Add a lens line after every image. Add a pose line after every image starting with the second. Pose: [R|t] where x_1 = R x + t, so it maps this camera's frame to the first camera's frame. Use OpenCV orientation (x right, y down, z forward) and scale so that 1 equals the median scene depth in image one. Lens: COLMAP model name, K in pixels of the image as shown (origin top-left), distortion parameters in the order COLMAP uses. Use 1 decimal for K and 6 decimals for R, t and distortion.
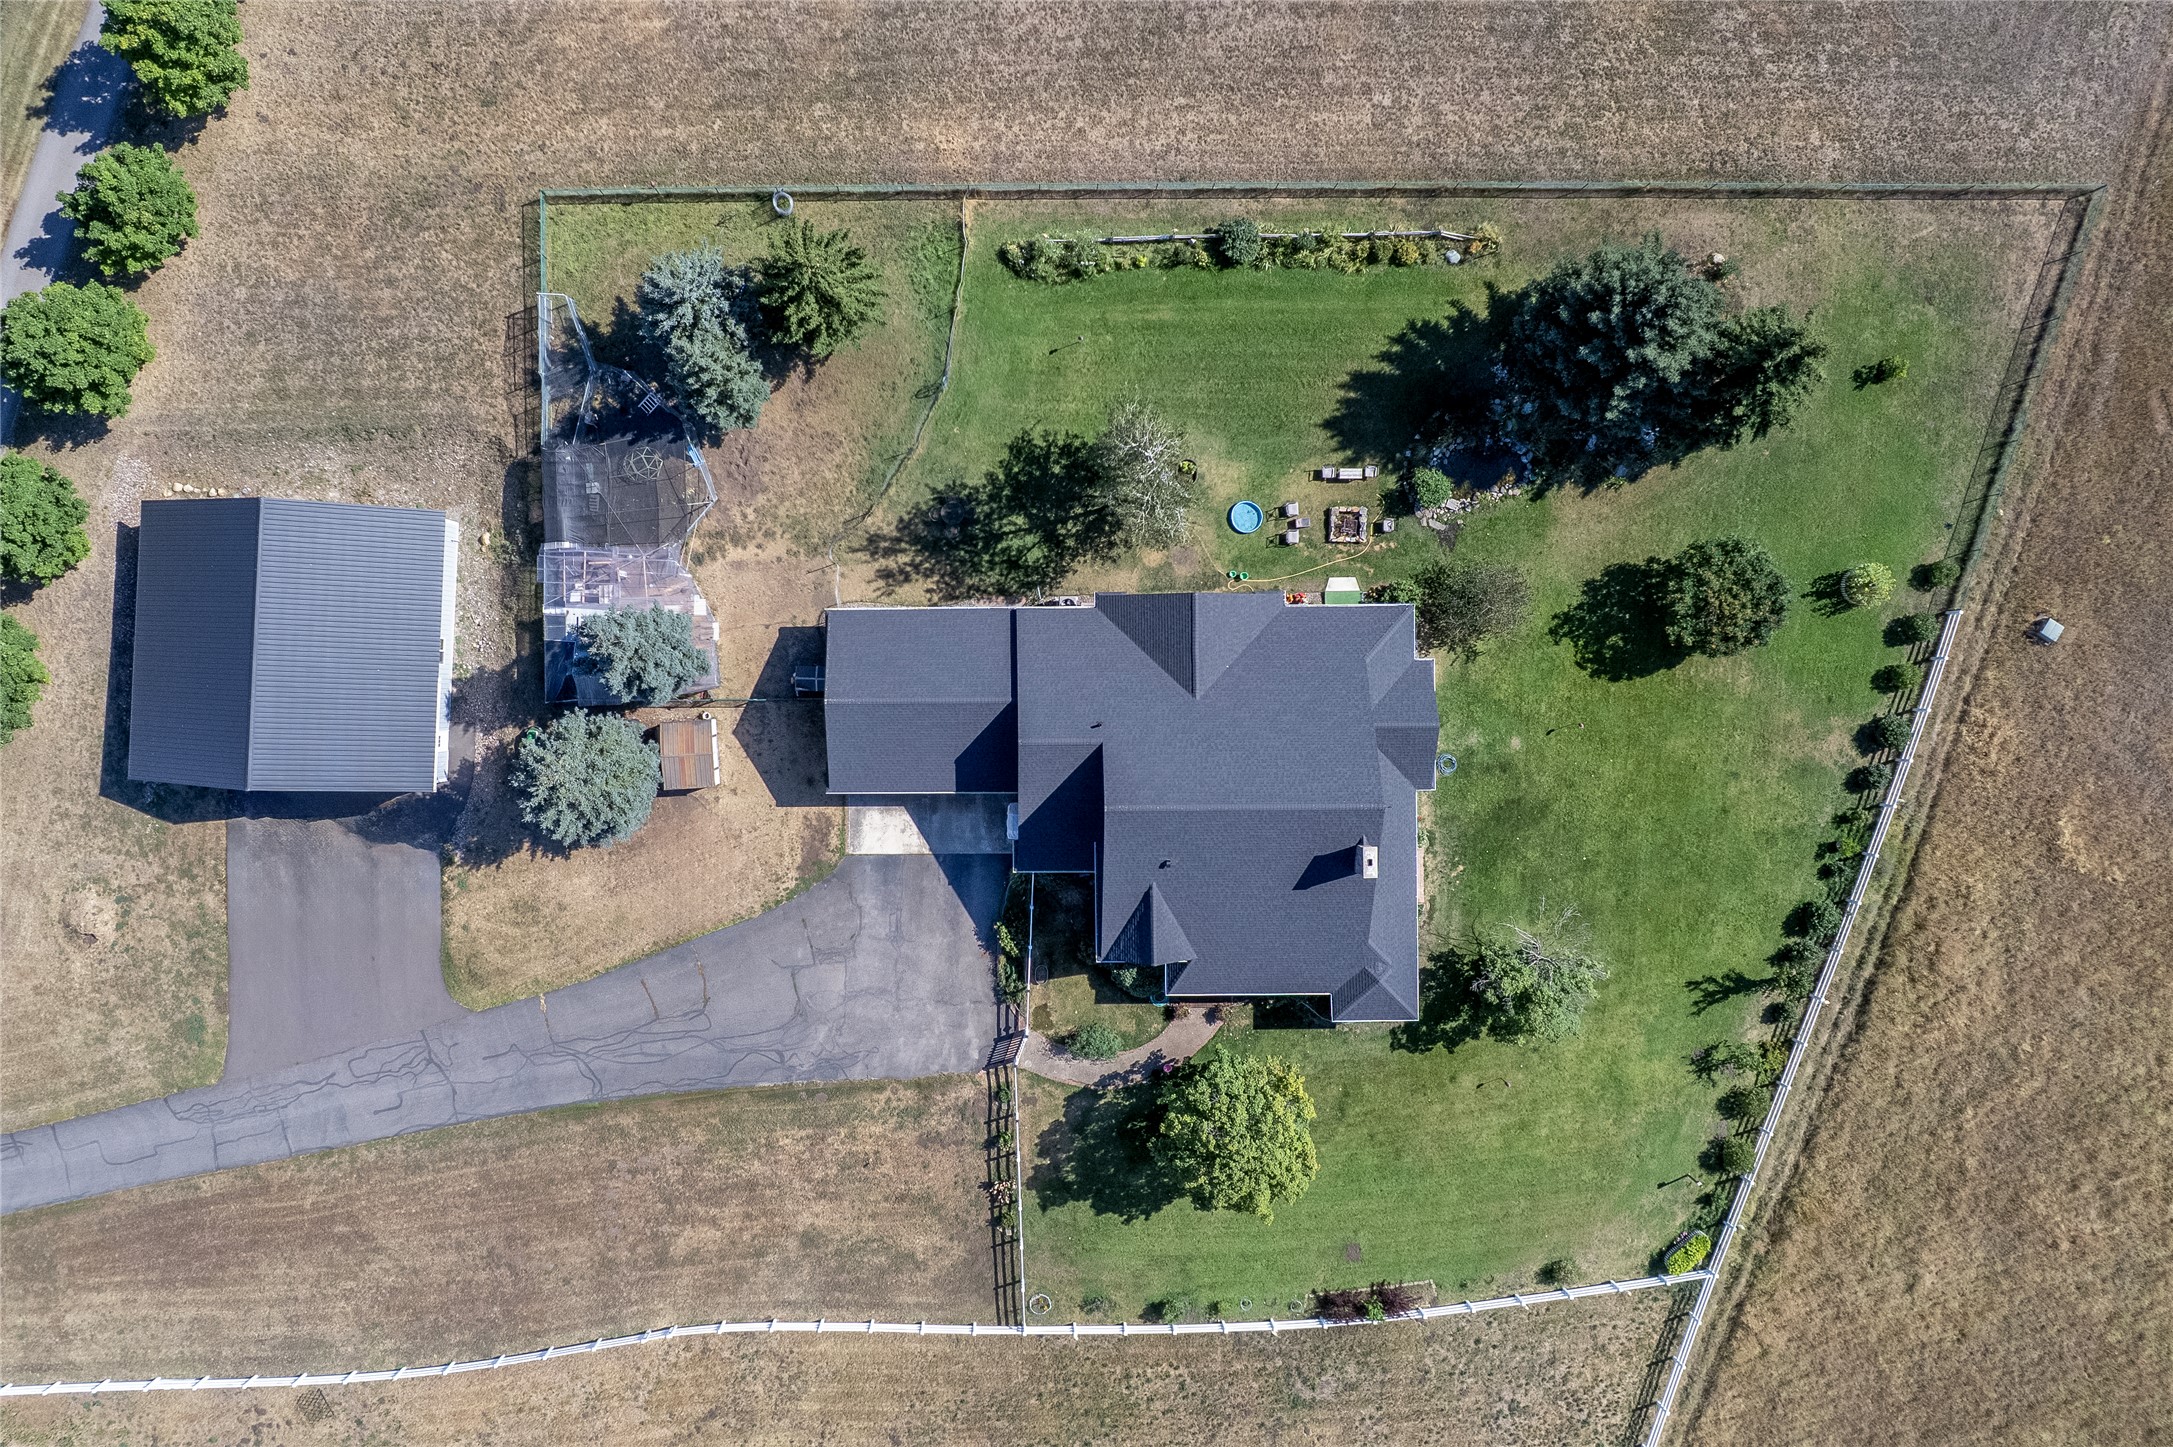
lens RADIAL K [[1547.4, 0, 1078.8], [0, 1547.4, 680.7], [0, 0, 1]] dist [-0.081589, 0.073559]
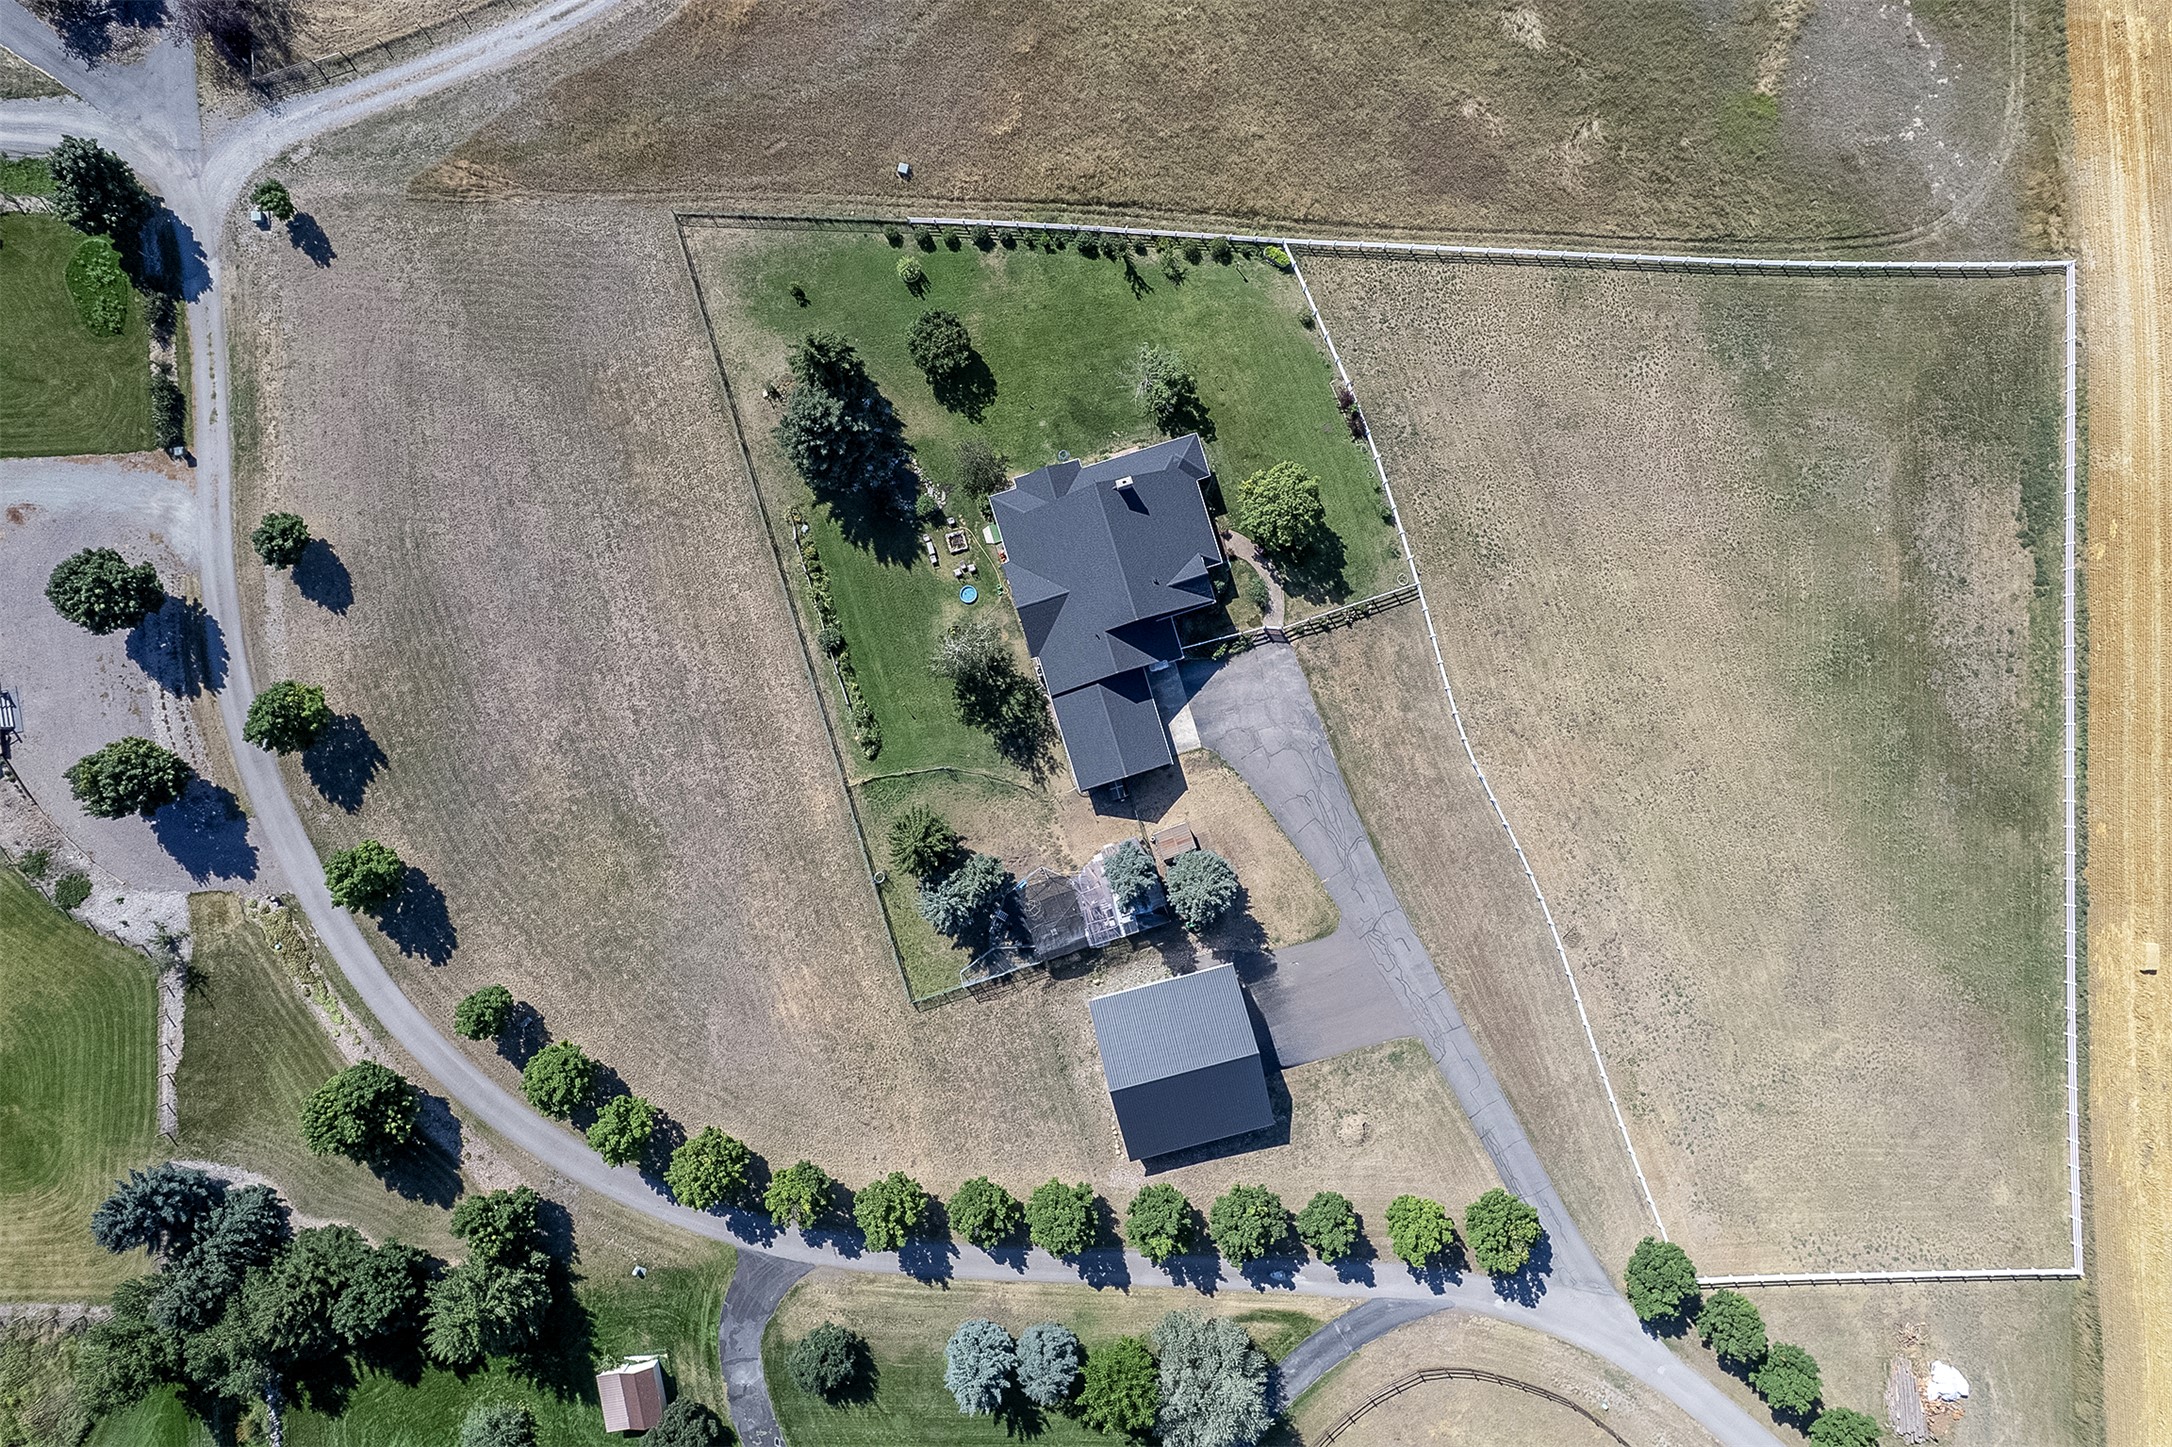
lens RADIAL K [[1546.6, 0, 1078.3], [0, 1546.6, 680.7], [0, 0, 1]] dist [-0.081589, 0.073559]
pose [[-0.287605, -0.957219, 0.031875, -0.091294], [0.957655, -0.286950, 0.023605, -0.052942], [-0.013449, 0.037314, 0.999213, -0.886301]]
